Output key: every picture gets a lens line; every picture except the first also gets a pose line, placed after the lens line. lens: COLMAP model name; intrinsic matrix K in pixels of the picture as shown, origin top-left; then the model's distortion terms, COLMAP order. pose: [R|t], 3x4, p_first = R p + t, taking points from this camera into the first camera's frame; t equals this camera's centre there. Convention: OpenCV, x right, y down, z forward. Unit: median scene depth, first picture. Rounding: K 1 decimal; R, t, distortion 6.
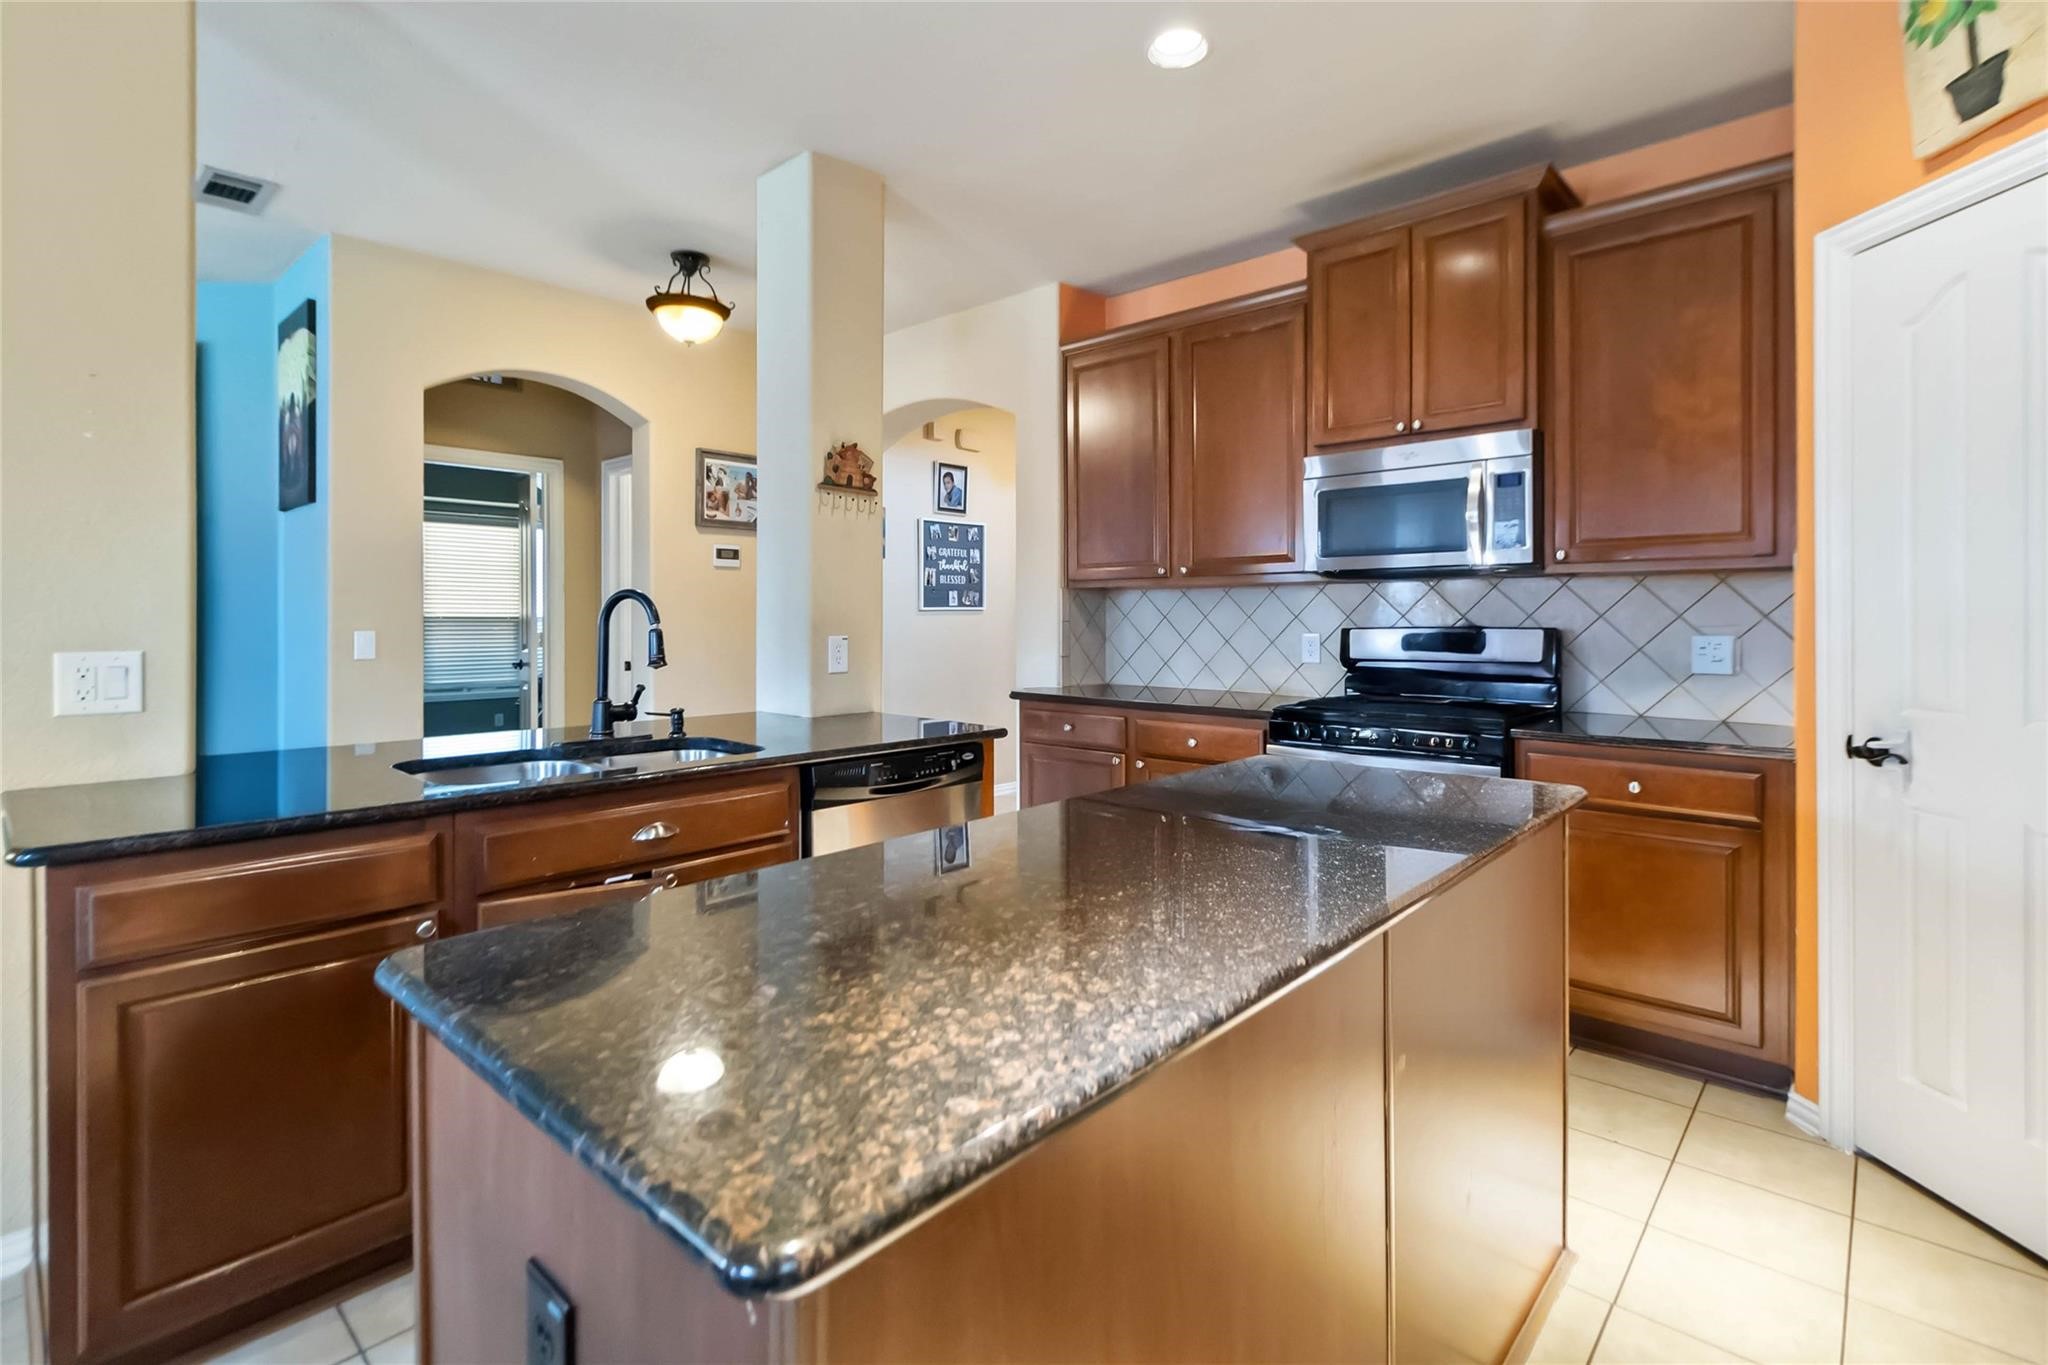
lens RADIAL K [[951.3, 0, 1022.5], [0, 951.3, 625.6], [0, 0, 1]] dist [0.002165, -0.000456]
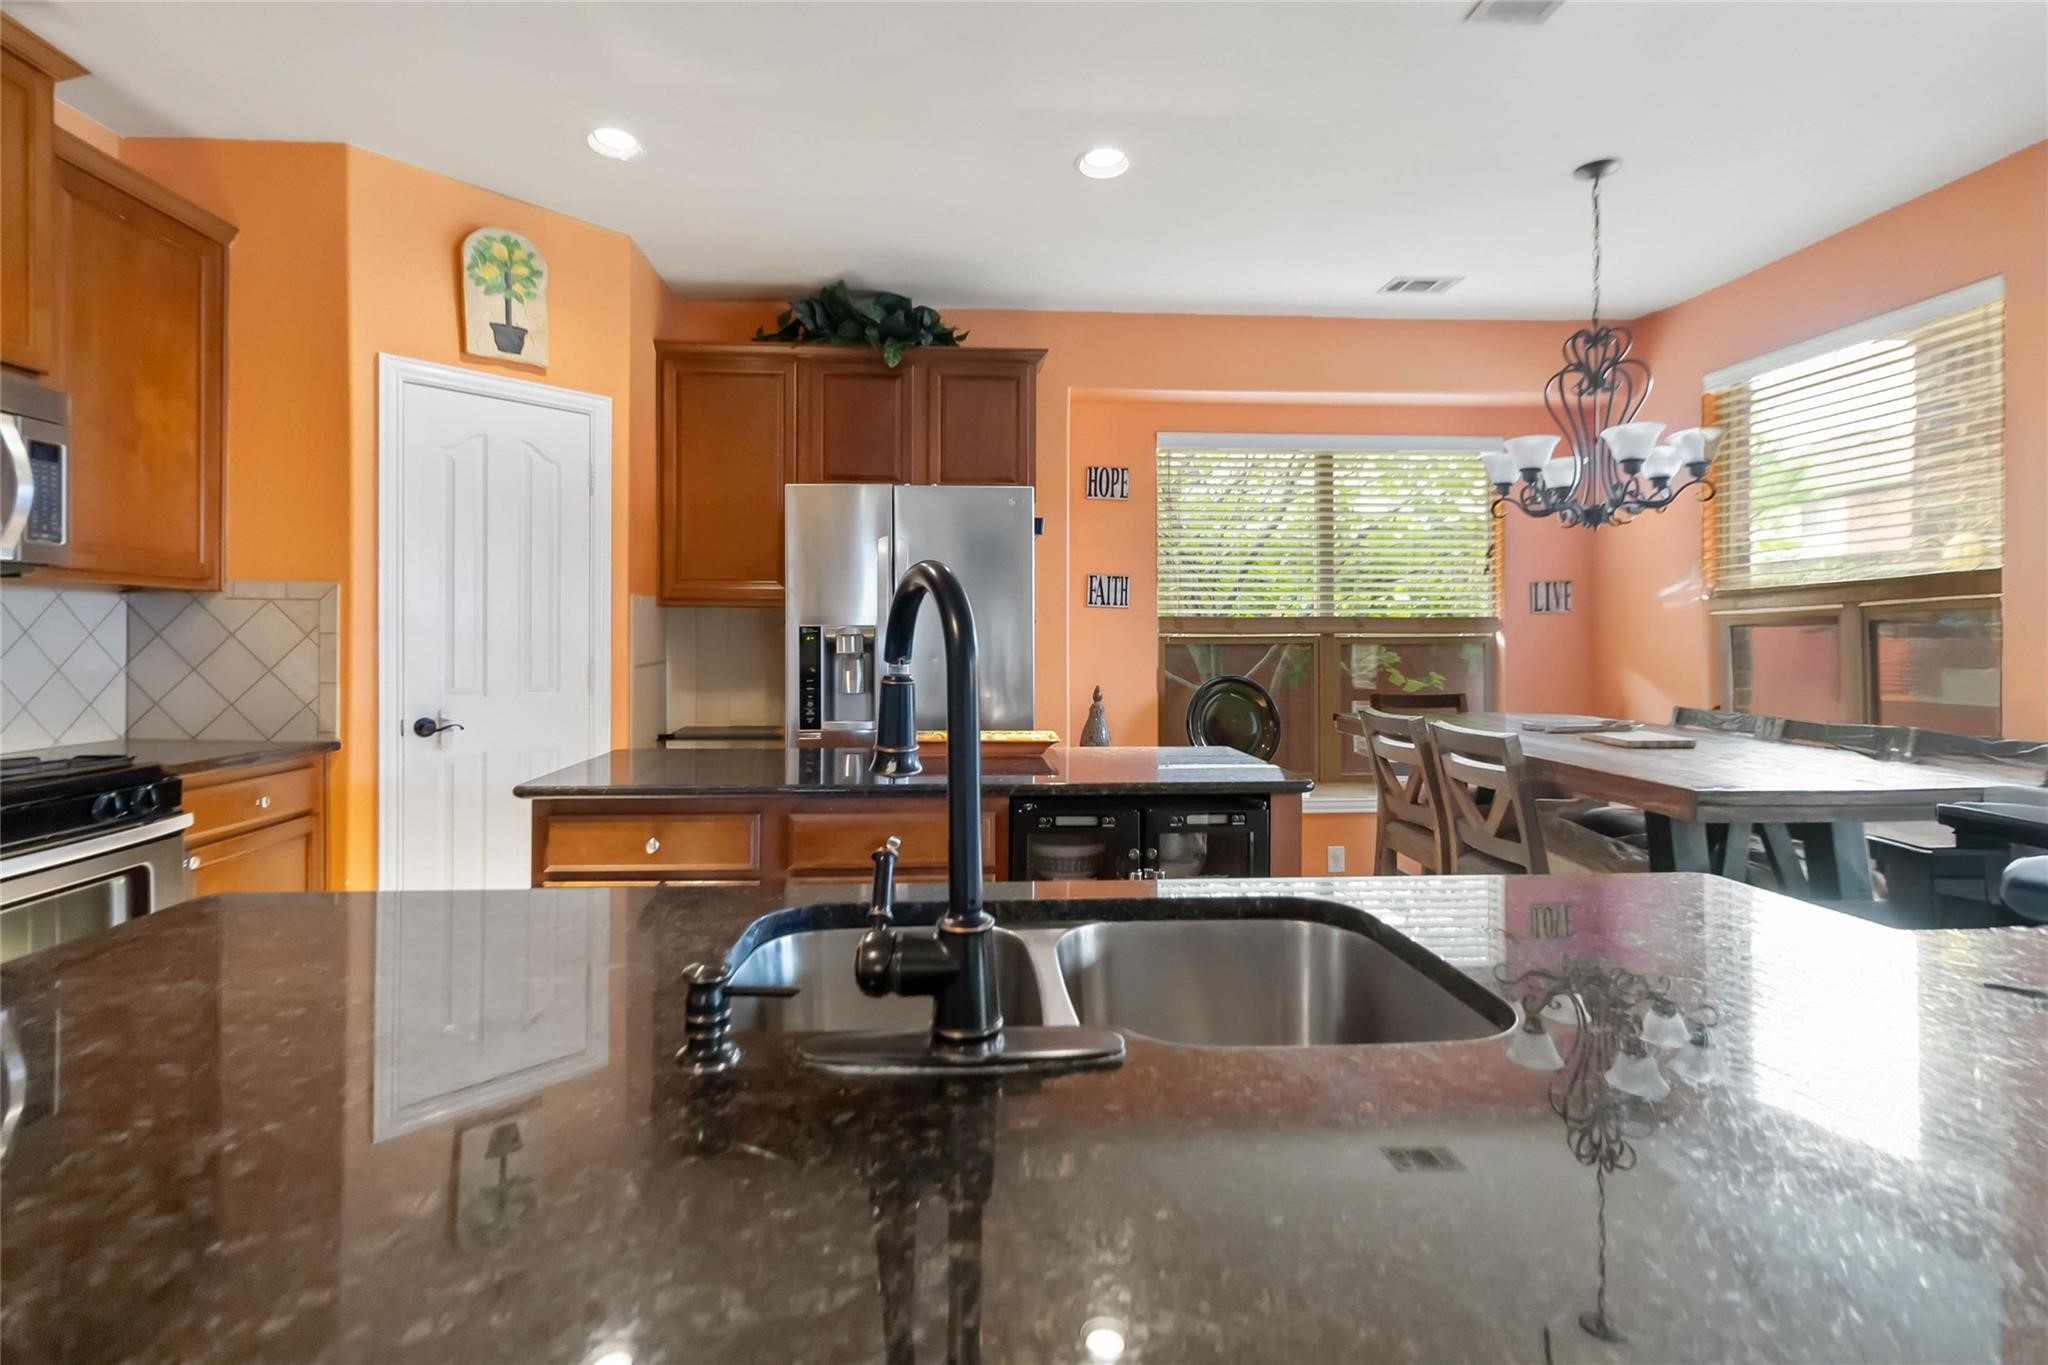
lens RADIAL K [[944.5, 0, 1019.8], [0, 944.5, 643.5], [0, 0, 1]] dist [-0.011473, 0.000001]
pose [[-0.724452, -0.005749, 0.689301, -0.560148], [0.002146, 0.999942, 0.010595, -0.008269], [-0.689321, 0.009155, -0.724398, 1.018002]]
